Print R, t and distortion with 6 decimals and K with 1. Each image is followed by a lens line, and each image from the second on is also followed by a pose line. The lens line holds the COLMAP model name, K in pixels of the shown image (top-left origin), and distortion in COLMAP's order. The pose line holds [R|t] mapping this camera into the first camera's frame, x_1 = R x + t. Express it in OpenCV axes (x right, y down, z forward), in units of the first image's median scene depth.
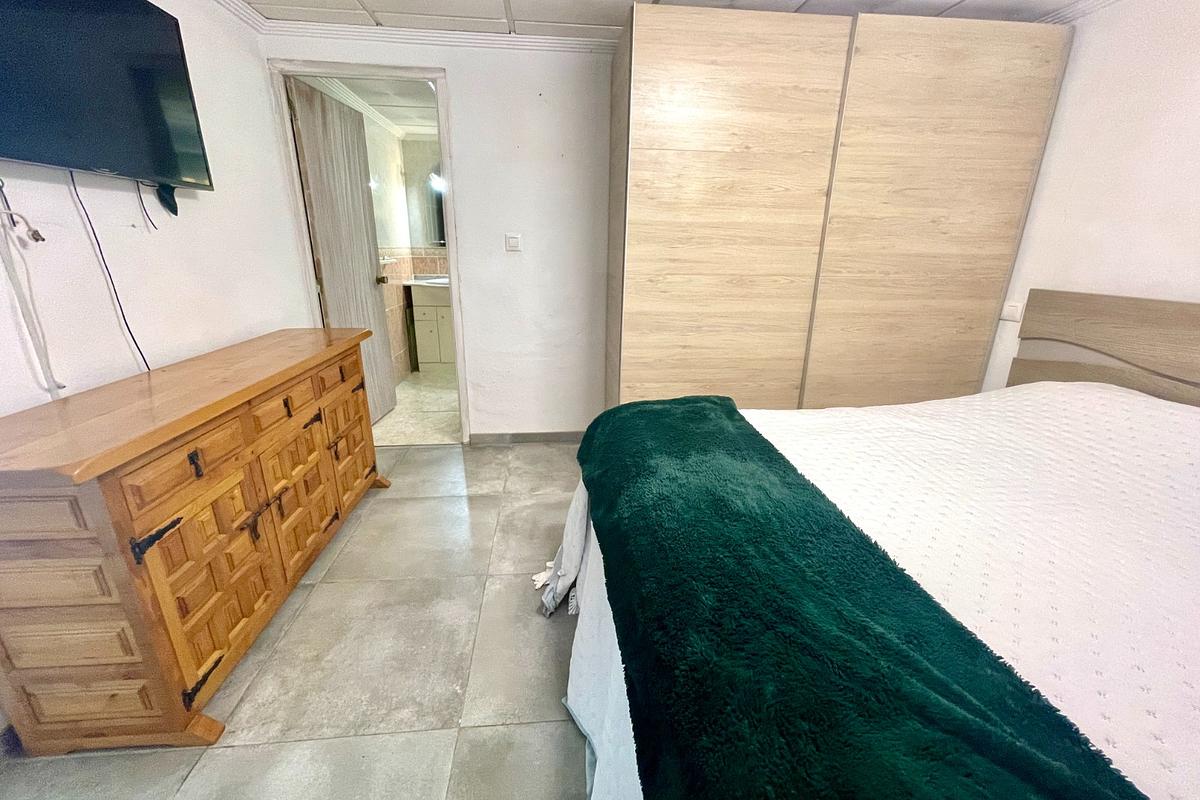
lens RADIAL K [[483.7, 0, 599.3], [0, 483.7, 398.8], [0, 0, 1]] dist [-0.005965, 0.000581]
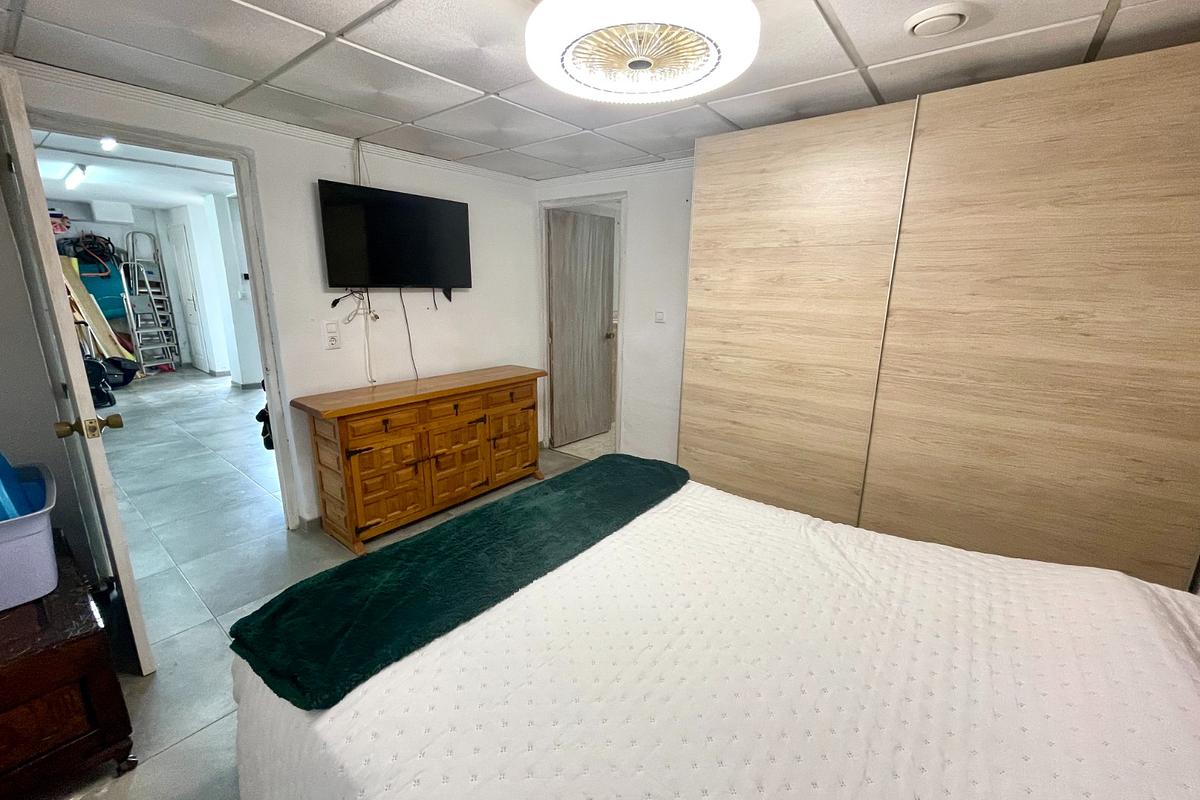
lens RADIAL K [[483.7, 0, 593.1], [0, 483.7, 399.2], [0, 0, 1]] dist [-0.005965, 0.000581]
pose [[0.721708, 0.157037, -0.674149, 0.717627], [-0.214424, 0.976739, -0.002028, -0.097656], [0.658149, 0.146017, 0.738592, 0.008837]]
